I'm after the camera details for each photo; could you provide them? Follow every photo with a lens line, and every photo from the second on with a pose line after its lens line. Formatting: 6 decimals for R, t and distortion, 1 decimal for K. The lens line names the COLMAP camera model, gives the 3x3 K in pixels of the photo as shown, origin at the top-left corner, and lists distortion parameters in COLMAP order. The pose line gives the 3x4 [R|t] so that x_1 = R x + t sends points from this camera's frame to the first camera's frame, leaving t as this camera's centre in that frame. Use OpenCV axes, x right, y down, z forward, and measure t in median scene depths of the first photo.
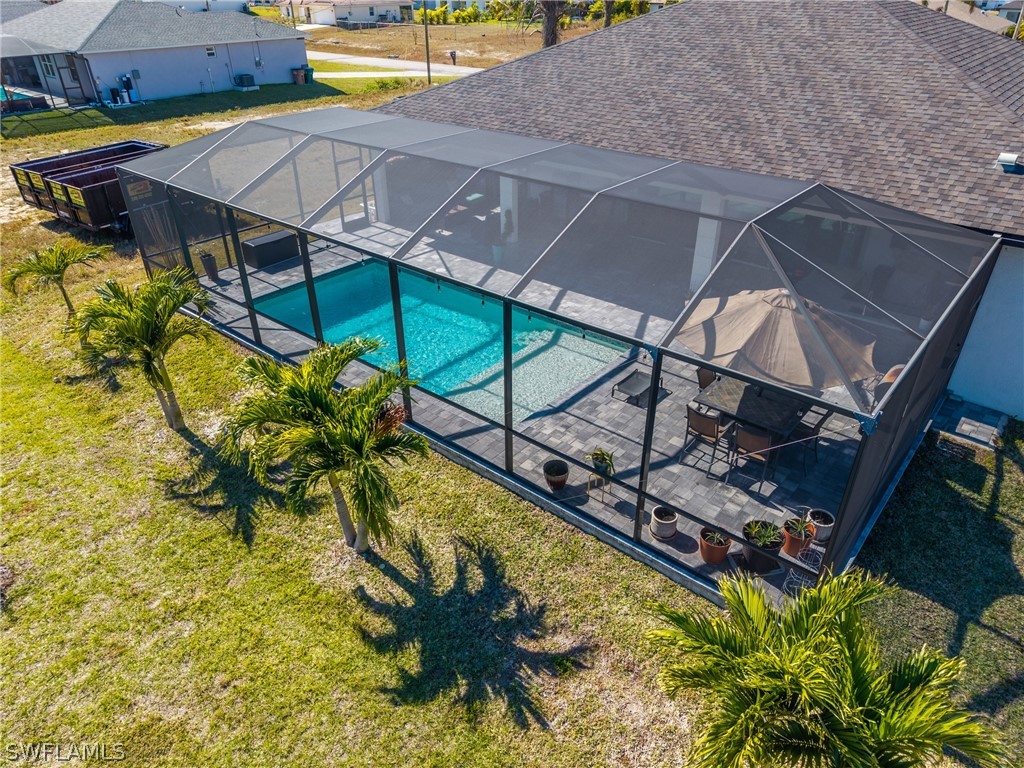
lens RADIAL K [[687.6, 0, 512.0], [0, 687.6, 384.0], [0, 0, 1]] dist [0.004958, 0.002709]
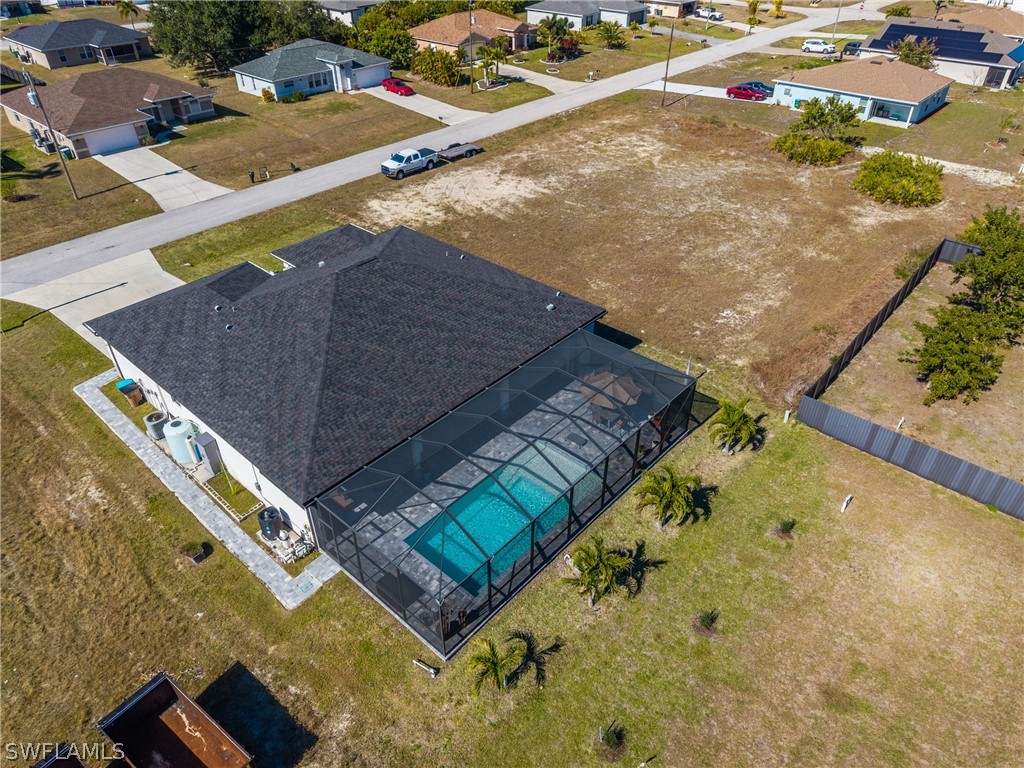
lens RADIAL K [[686.5, 0, 512.0], [0, 686.5, 384.0], [0, 0, 1]] dist [0.048212, -0.076077]
pose [[0.034254, -0.588206, 0.807985, -1.929970], [0.513265, 0.704052, 0.490784, -1.664976], [-0.857546, 0.397900, 0.326022, 0.306469]]
